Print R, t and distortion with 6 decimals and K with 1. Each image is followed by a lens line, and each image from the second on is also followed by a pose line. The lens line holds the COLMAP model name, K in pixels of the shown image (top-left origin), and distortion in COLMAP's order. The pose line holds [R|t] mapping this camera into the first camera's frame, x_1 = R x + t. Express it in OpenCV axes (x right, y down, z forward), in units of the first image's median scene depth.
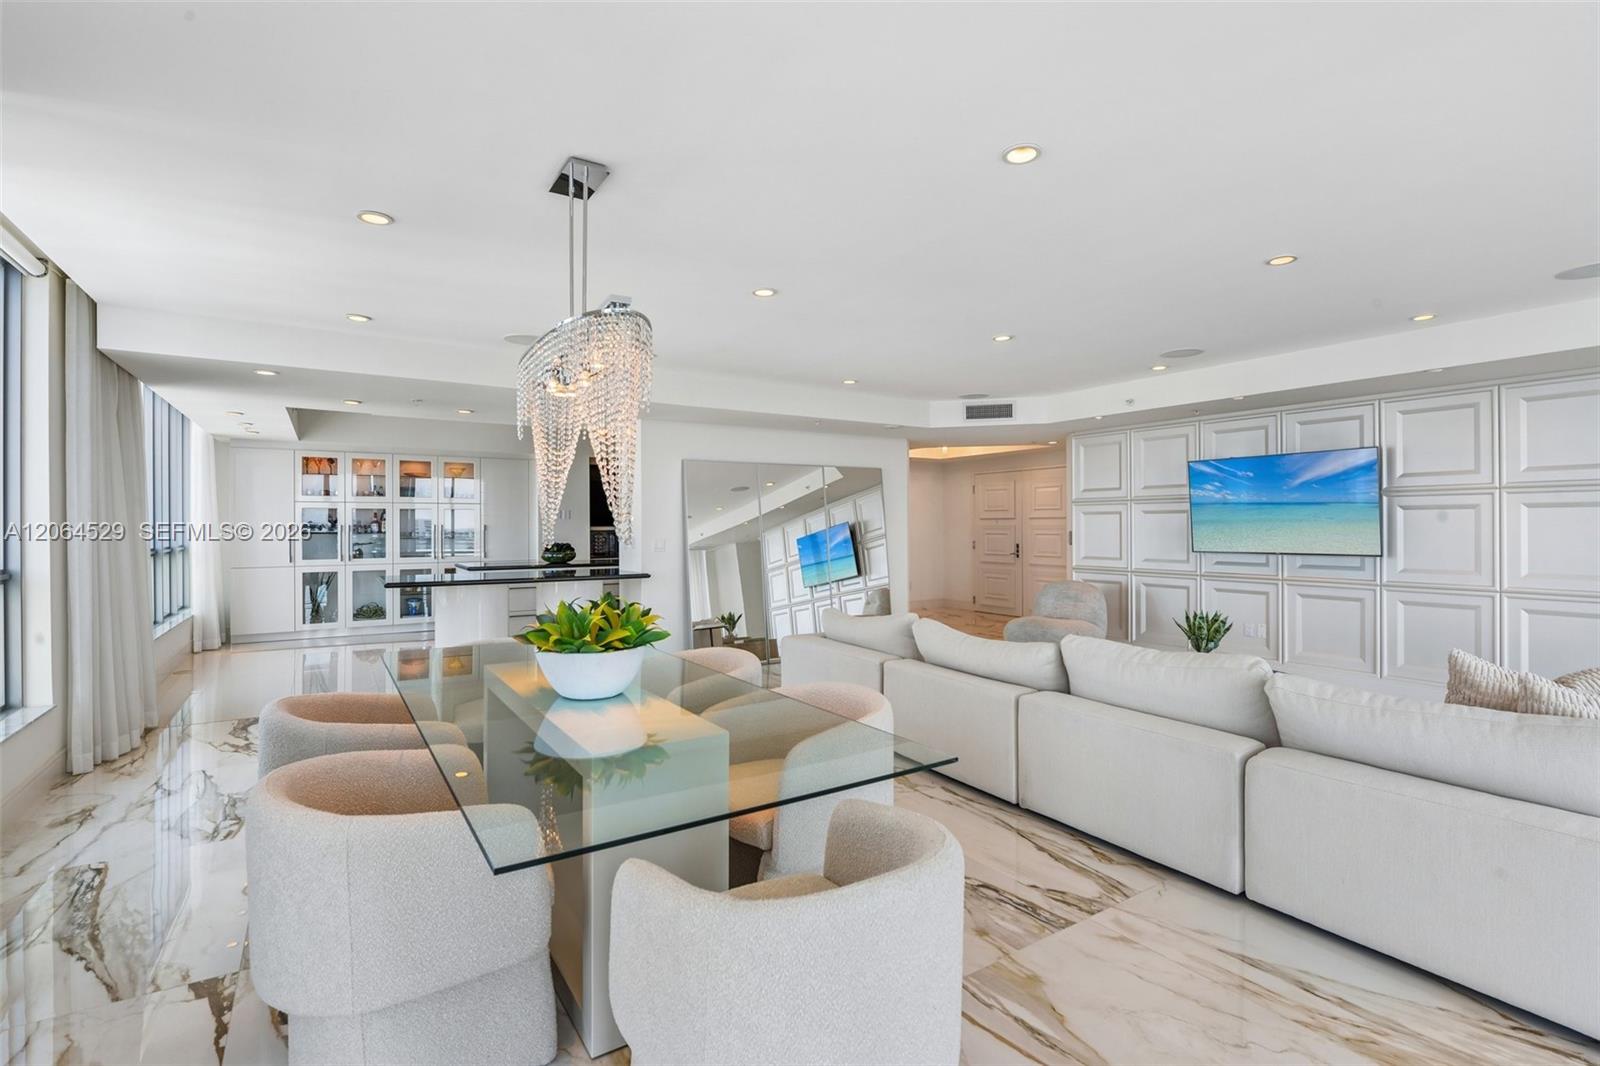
lens RADIAL K [[733.3, 0, 807.3], [0, 733.3, 521.9], [0, 0, 1]] dist [-0.001754, -0.000583]
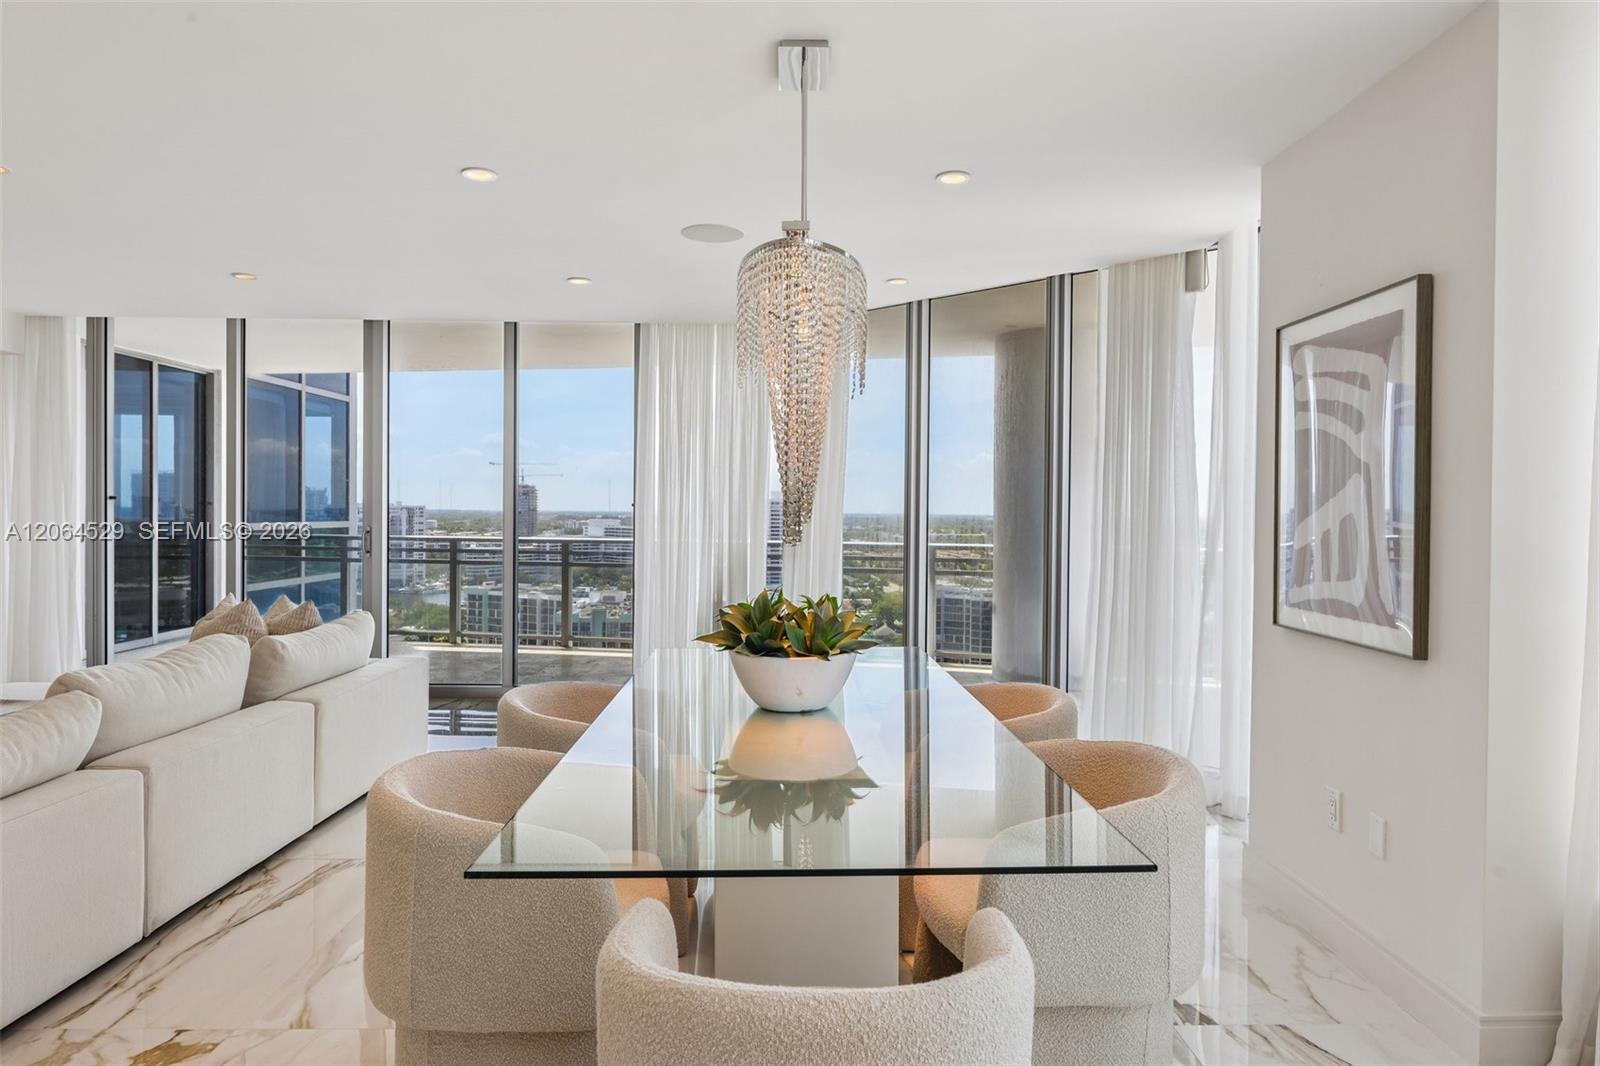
lens RADIAL K [[968.7, 0, 800.7], [0, 968.7, 518.0], [0, 0, 1]] dist [-0.003935, 0.000068]
pose [[-0.840563, -0.006388, 0.541676, -0.310785], [-0.005391, 0.999980, 0.003427, 0.005993], [-0.541687, -0.000039, -0.840580, 0.666206]]
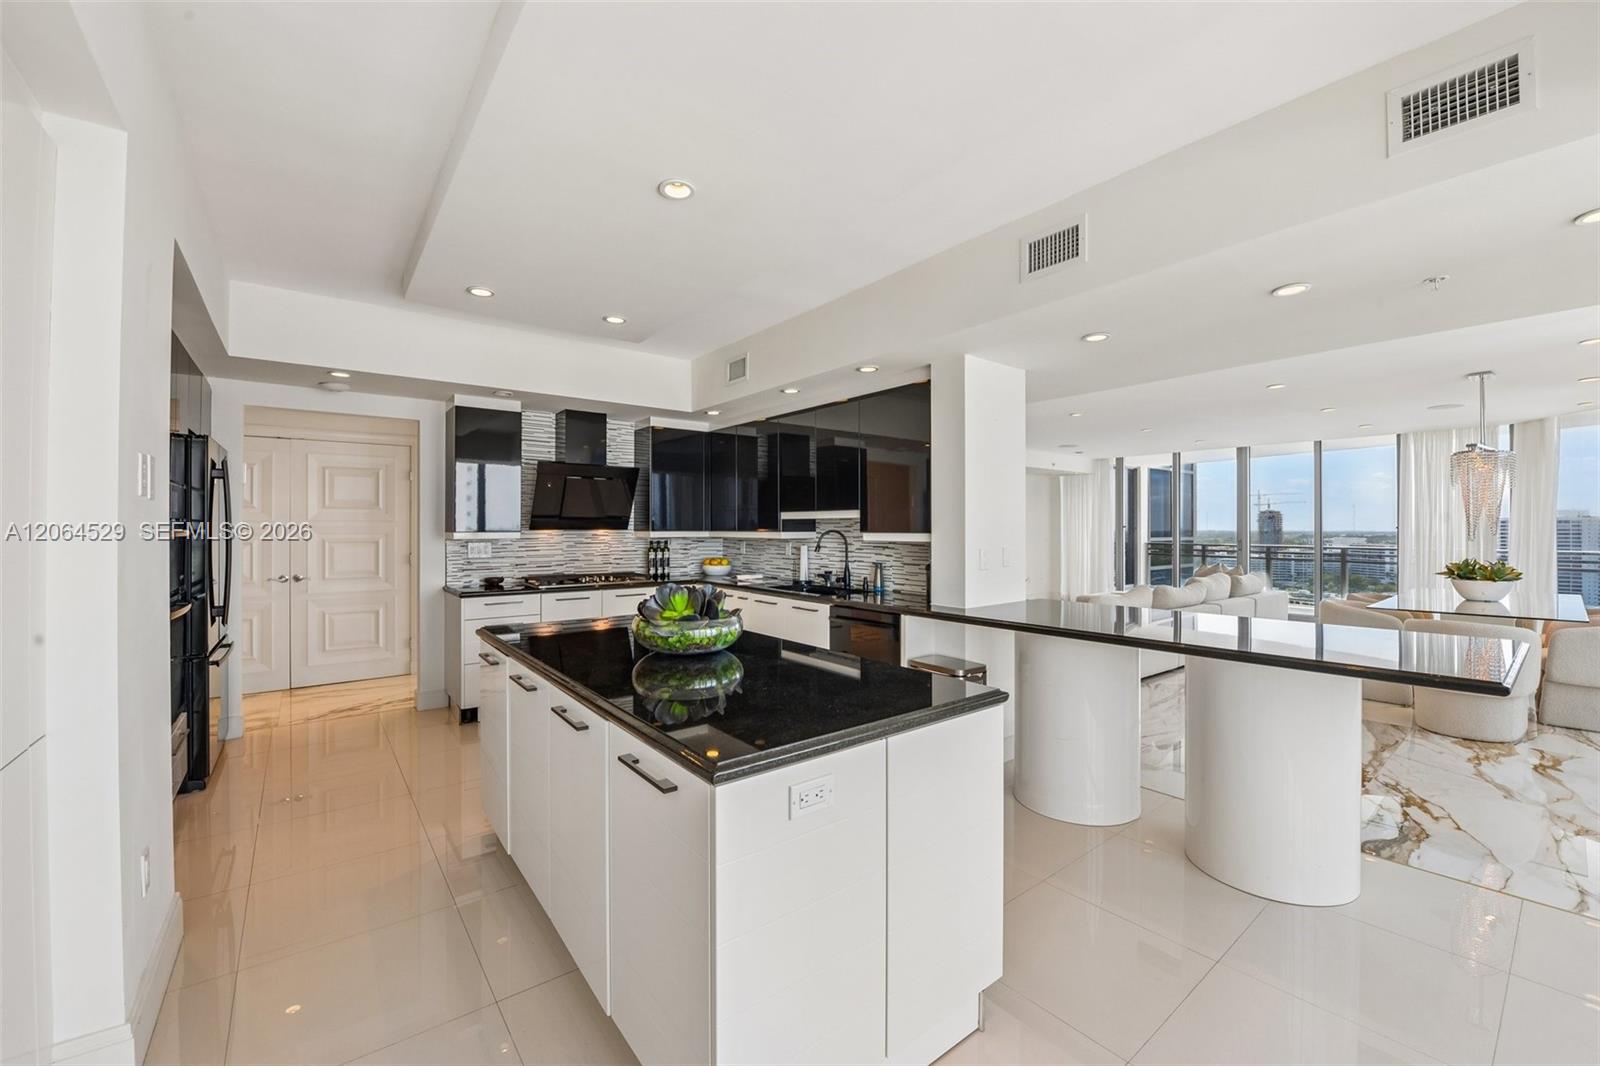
lens RADIAL K [[632.6, 0, 808.8], [0, 632.6, 524.4], [0, 0, 1]] dist [-0.015075, -0.000259]
pose [[-0.085610, 0.011512, 0.996262, -0.726701], [-0.002581, 0.999927, -0.011777, 0.006927], [-0.996325, -0.003579, -0.085574, 1.152557]]
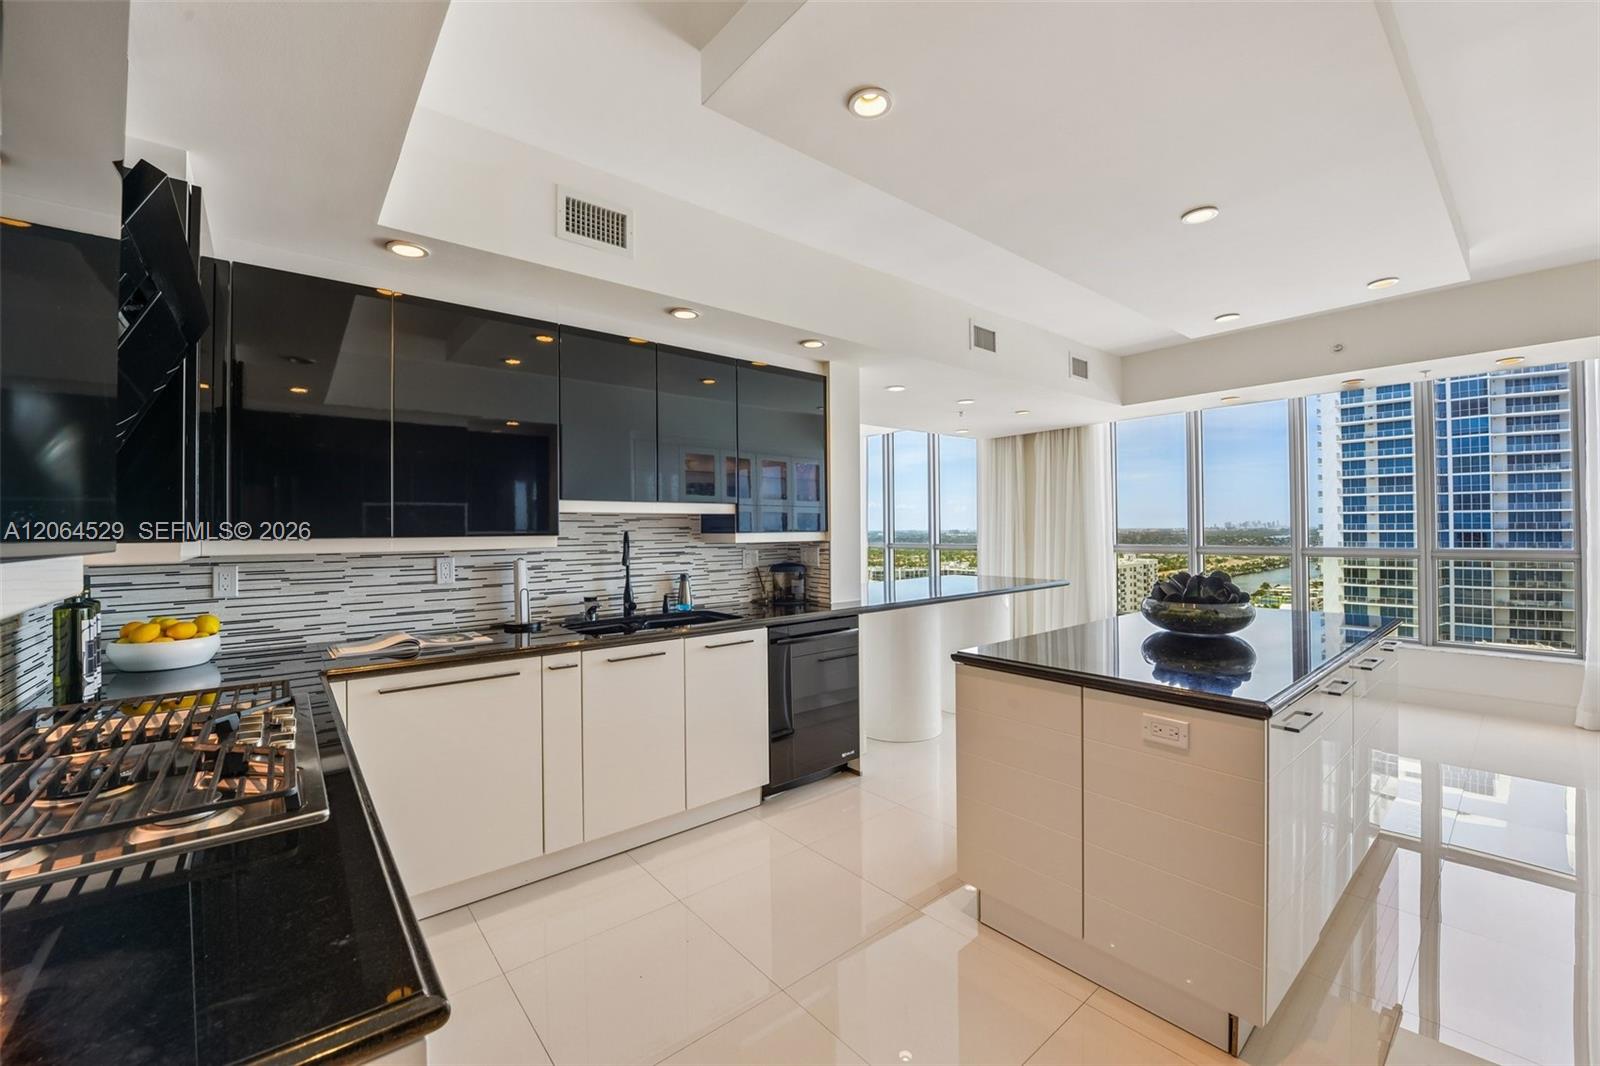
lens RADIAL K [[648.2, 0, 811.0], [0, 648.2, 523.0], [0, 0, 1]] dist [-0.014453, -0.000298]
pose [[-0.991900, 0.013307, -0.126324, -0.156362], [0.014714, 0.999840, -0.010211, 0.005850], [0.126168, -0.011986, -0.991936, 1.517507]]
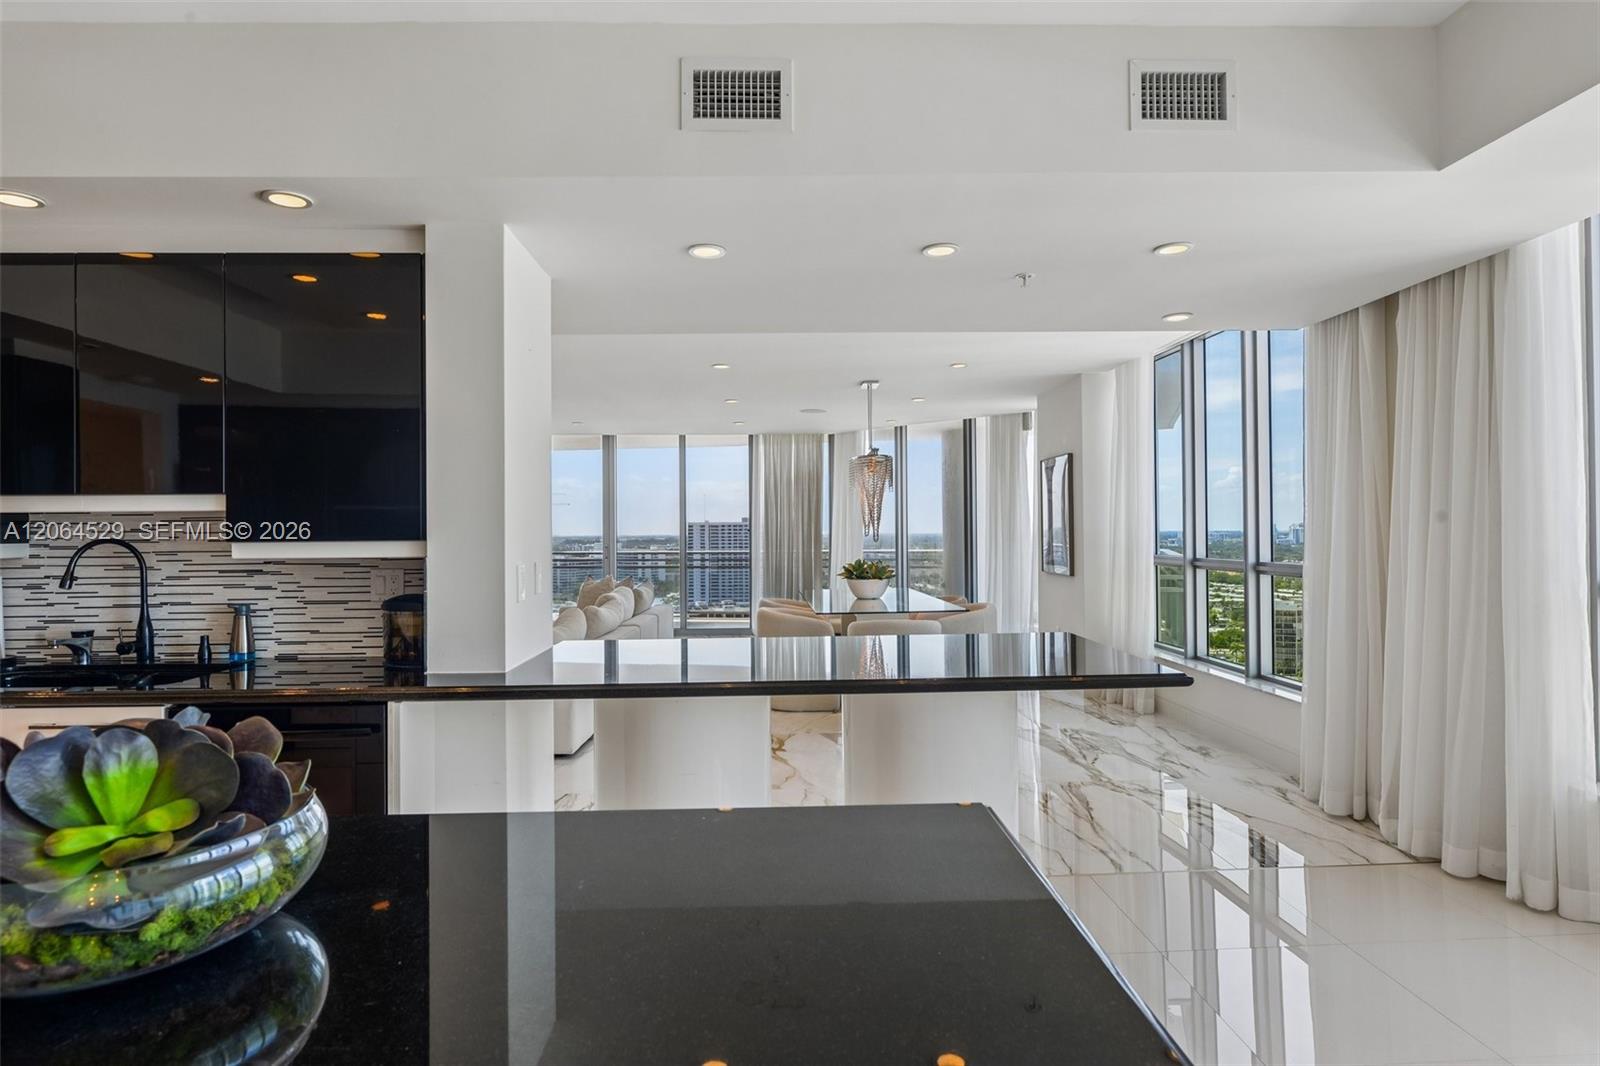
lens RADIAL K [[858.3, 0, 797.6], [0, 858.3, 513.9], [0, 0, 1]] dist [-0.004644, -0.001129]
pose [[-0.849194, 0.023895, 0.527540, -0.560676], [0.011996, 0.999591, -0.025966, 0.007849], [-0.527945, -0.015722, -0.849133, 1.238605]]
